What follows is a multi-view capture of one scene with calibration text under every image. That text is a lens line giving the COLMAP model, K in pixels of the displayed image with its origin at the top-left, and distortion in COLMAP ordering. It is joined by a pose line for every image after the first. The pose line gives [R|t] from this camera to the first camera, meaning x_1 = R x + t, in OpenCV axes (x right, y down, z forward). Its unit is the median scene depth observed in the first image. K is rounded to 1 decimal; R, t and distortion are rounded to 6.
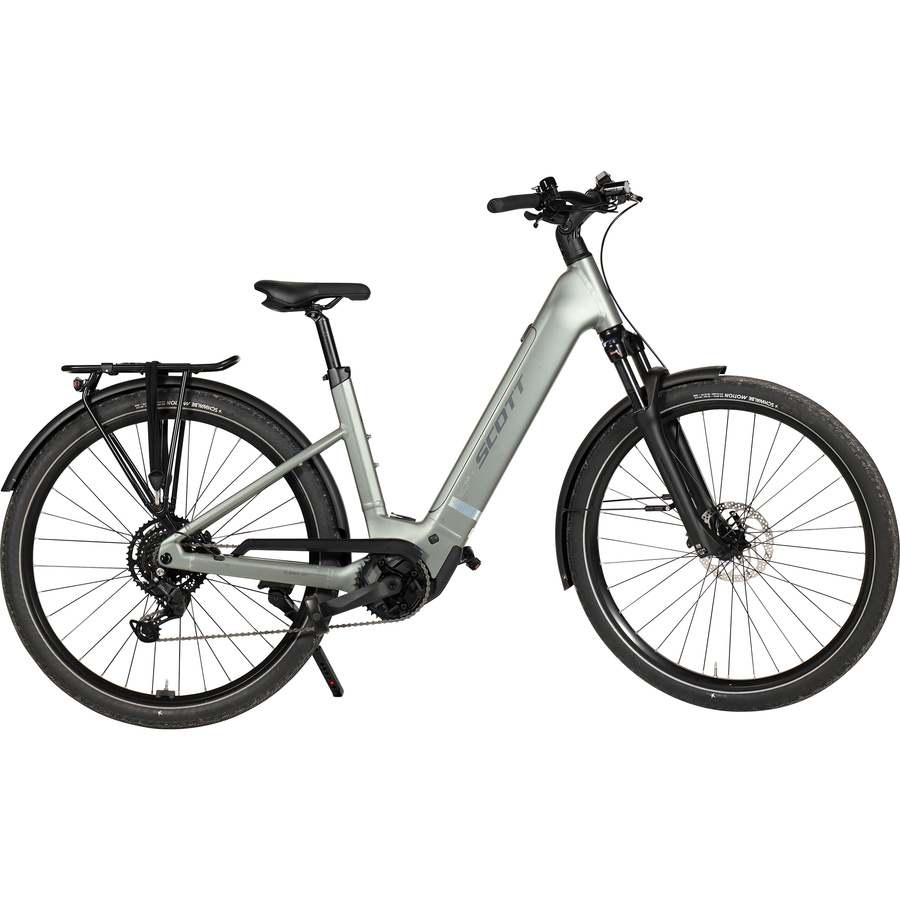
lens RADIAL K [[2030.6, 0, 450.0], [0, 2030.6, 450.0], [0, 0, 1]] dist [0.011688, -0.005073]
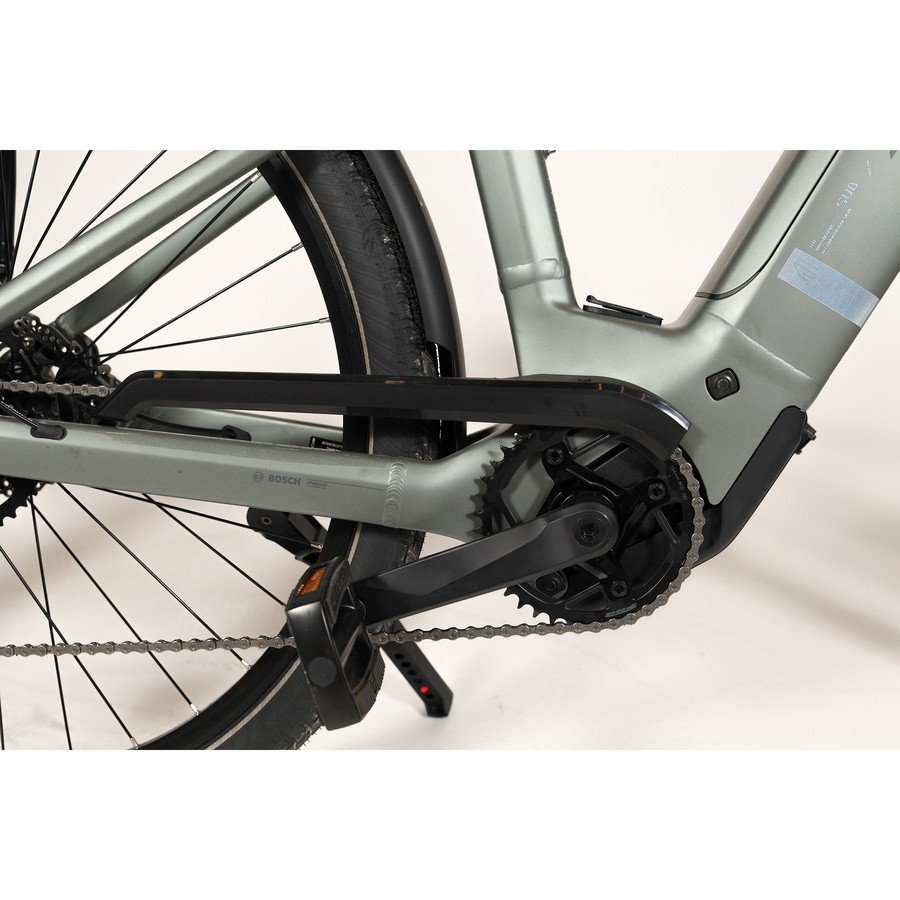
lens RADIAL K [[1001.1, 0, 450.0], [0, 1001.1, 450.0], [0, 0, 1]] dist [0.017053, 0.005997]
pose [[0.993797, 0.034536, -0.105715, -0.033389], [-0.013749, 0.981422, 0.191369, 0.024676], [0.110360, -0.188729, 0.975808, 0.840747]]
